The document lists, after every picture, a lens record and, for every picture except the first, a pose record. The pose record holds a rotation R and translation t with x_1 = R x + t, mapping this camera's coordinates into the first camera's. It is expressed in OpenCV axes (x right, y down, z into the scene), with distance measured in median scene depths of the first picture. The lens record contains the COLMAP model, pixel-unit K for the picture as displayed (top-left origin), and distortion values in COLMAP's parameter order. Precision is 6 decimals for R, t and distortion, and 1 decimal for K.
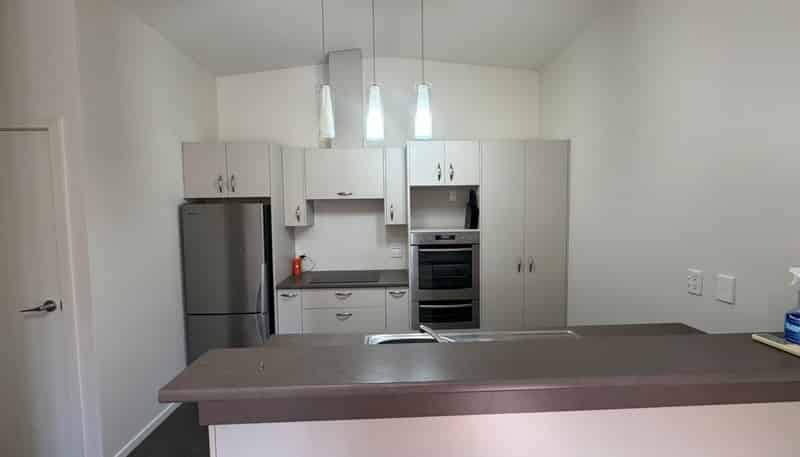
lens RADIAL K [[329.7, 0, 400.0], [0, 329.7, 228.5], [0, 0, 1]] dist [-0.001705, -0.000036]
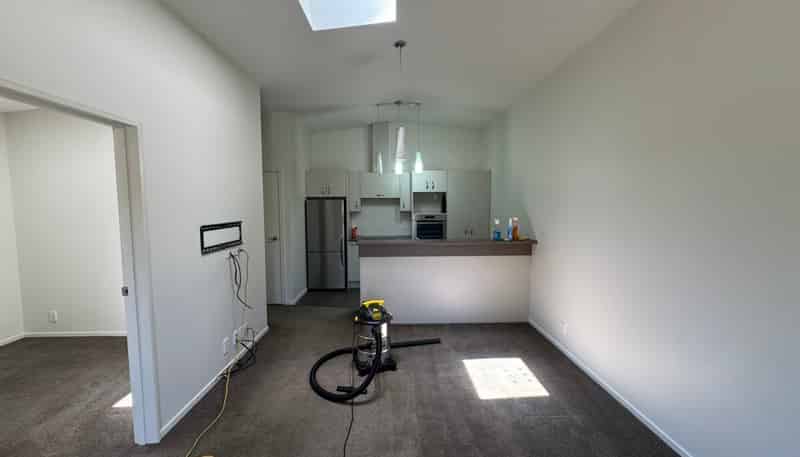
lens RADIAL K [[329.7, 0, 400.0], [0, 329.7, 228.5], [0, 0, 1]] dist [-0.001705, -0.000036]
pose [[0.999897, 0.009583, -0.010679, -0.025283], [-0.009435, 0.999859, 0.013874, 0.068649], [0.010810, -0.013772, 0.999847, -1.018658]]
